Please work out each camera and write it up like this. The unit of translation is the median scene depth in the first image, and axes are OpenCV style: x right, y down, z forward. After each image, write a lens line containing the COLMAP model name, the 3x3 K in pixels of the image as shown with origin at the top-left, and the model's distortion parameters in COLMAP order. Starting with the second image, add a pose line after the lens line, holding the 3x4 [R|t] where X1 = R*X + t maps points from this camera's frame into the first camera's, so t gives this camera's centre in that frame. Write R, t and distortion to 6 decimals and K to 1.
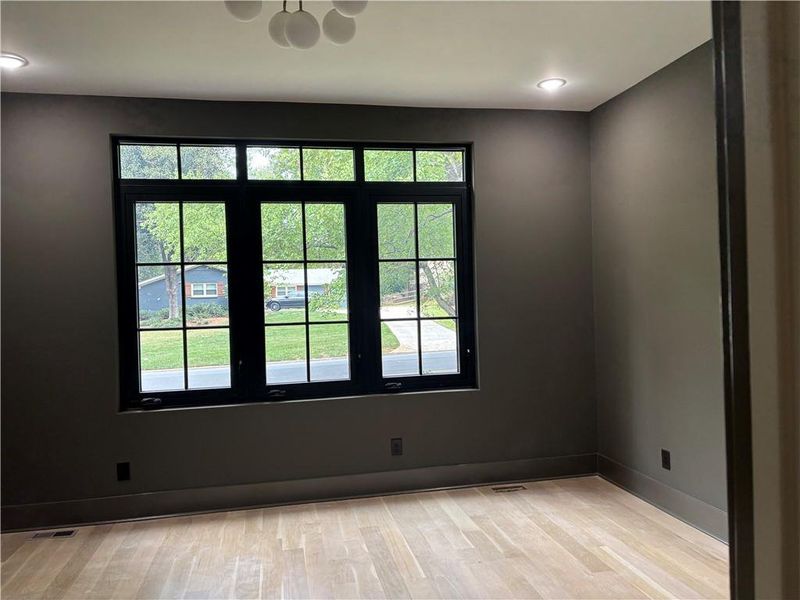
lens RADIAL K [[492.1, 0, 399.5], [0, 492.1, 314.9], [0, 0, 1]] dist [0.000244, -0.001459]
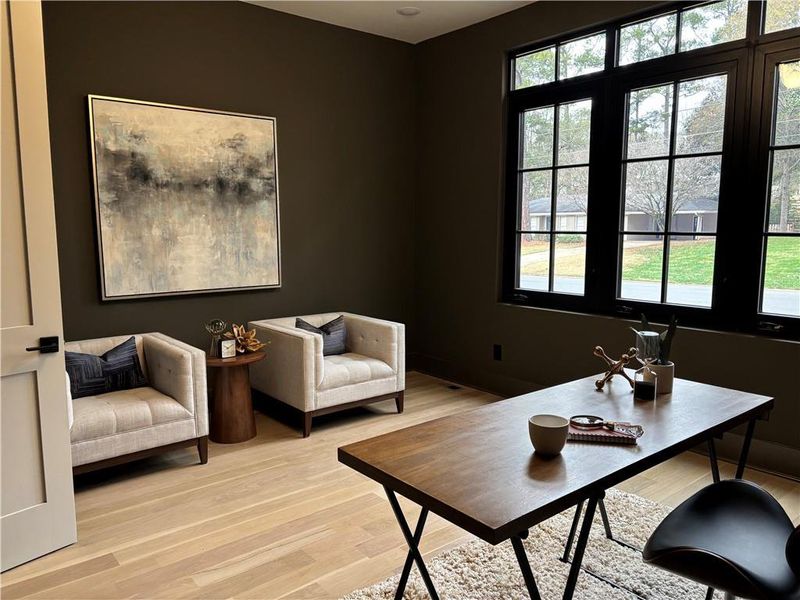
lens RADIAL K [[607.4, 0, 398.1], [0, 607.4, 303.3], [0, 0, 1]] dist [0.087457, -0.079738]
pose [[0.485471, 0.147033, -0.861800, 0.574011], [-0.022367, 0.987522, 0.155883, -0.021079], [0.873967, -0.056400, 0.482702, 0.101776]]
